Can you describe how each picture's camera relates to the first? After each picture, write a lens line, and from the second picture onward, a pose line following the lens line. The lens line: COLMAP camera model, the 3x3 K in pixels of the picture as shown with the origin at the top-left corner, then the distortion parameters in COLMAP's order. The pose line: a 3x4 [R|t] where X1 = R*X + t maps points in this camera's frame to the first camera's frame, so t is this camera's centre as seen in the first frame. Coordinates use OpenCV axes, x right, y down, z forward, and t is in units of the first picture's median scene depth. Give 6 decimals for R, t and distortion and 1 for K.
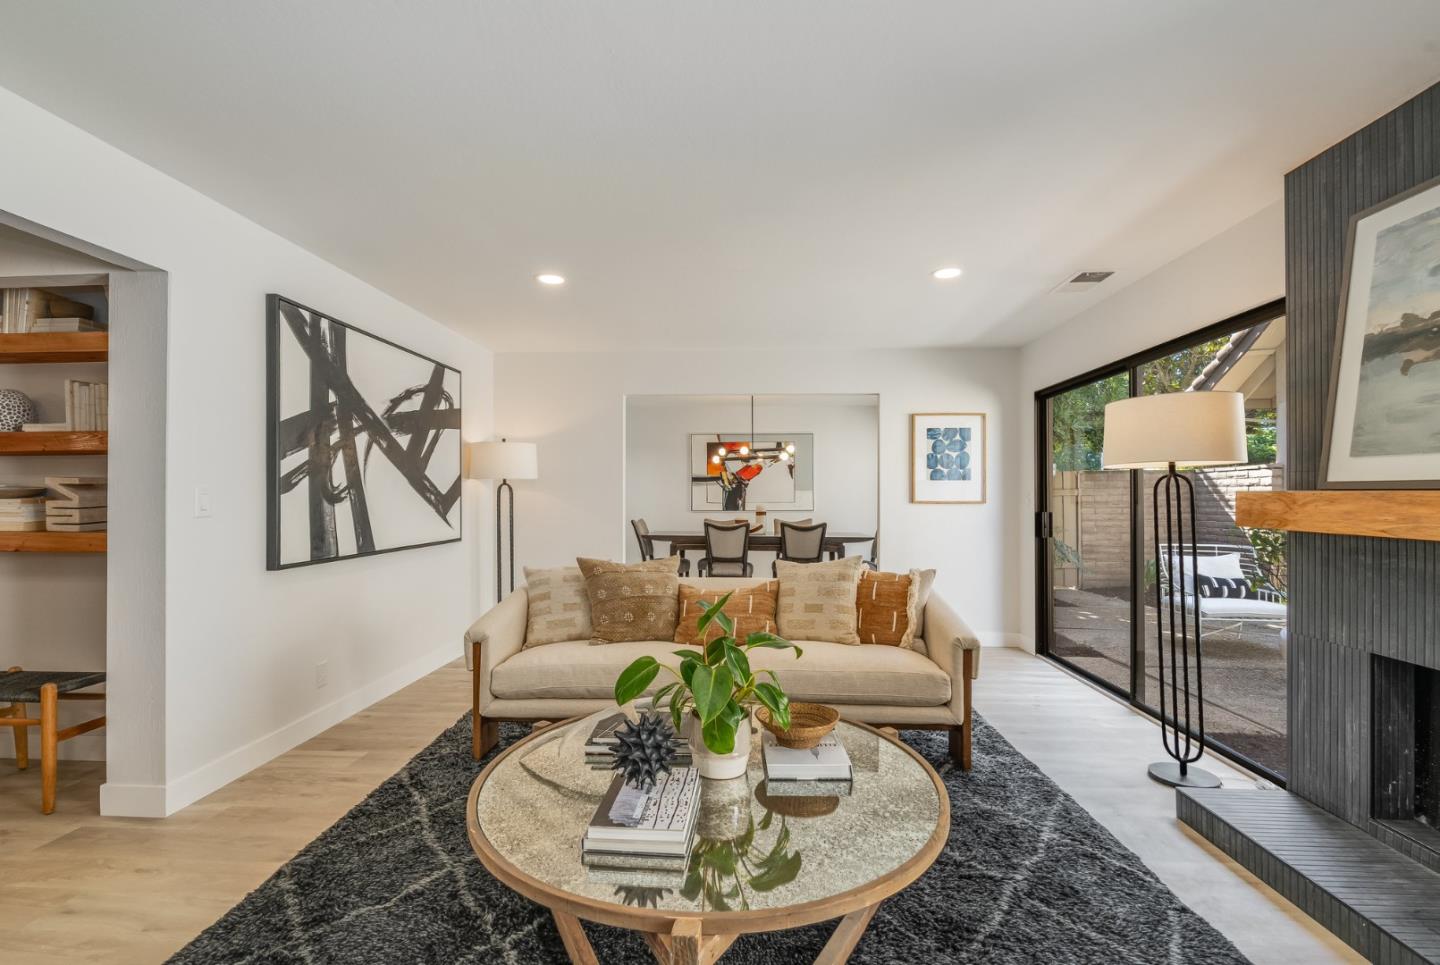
lens RADIAL K [[647.4, 0, 717.1], [0, 647.4, 490.6], [0, 0, 1]] dist [-0.003498, -0.000084]
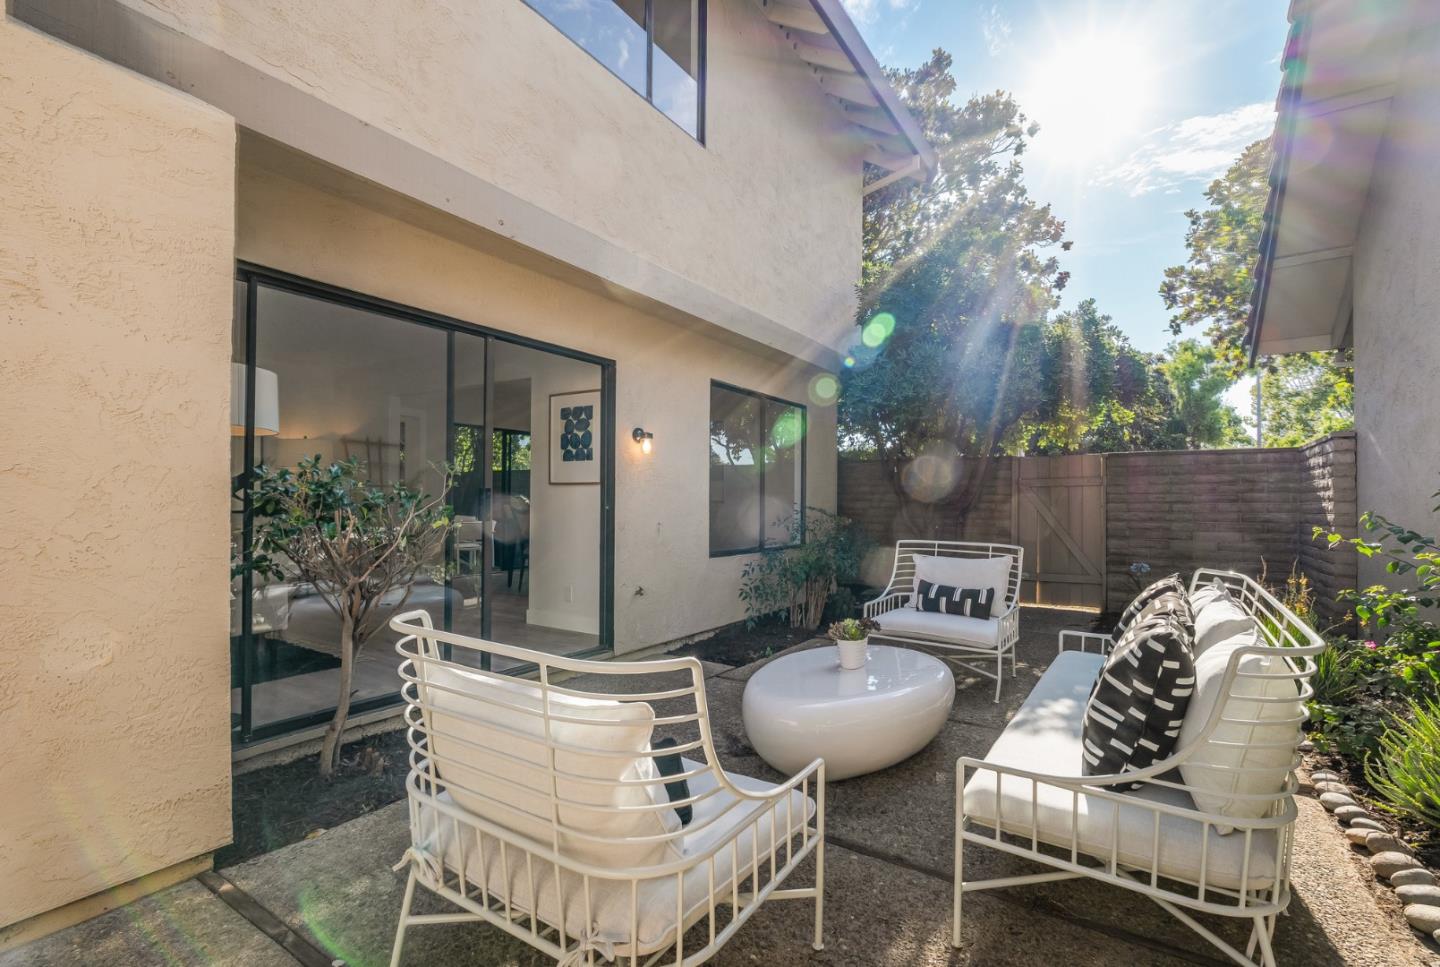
lens RADIAL K [[661.6, 0, 724.2], [0, 661.6, 497.2], [0, 0, 1]] dist [0.000695, -0.000008]
pose [[0.867672, 0.002728, -0.497130, 1.583852], [-0.001681, 0.999995, 0.002554, 0.054709], [0.497134, -0.001381, 0.867673, 0.376755]]
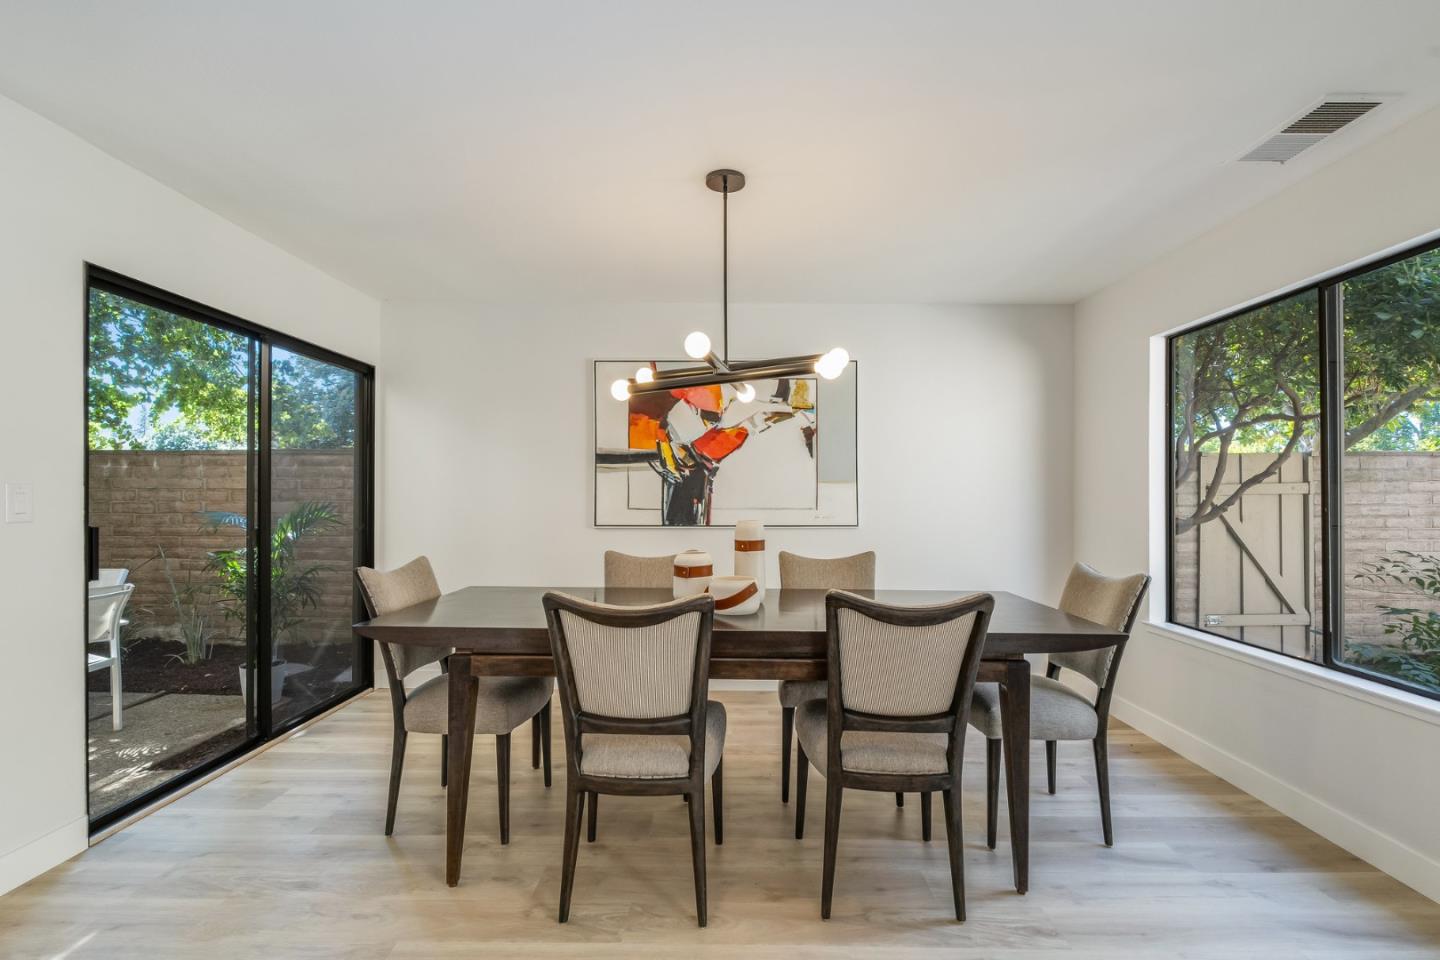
lens RADIAL K [[642.1, 0, 725.0], [0, 642.1, 488.1], [0, 0, 1]] dist [-0.004680, -0.000024]
pose [[0.998808, 0.002500, 0.048753, 0.078189], [-0.002392, 0.999995, -0.002281, 0.012421], [-0.048758, 0.002162, 0.998808, 1.353174]]
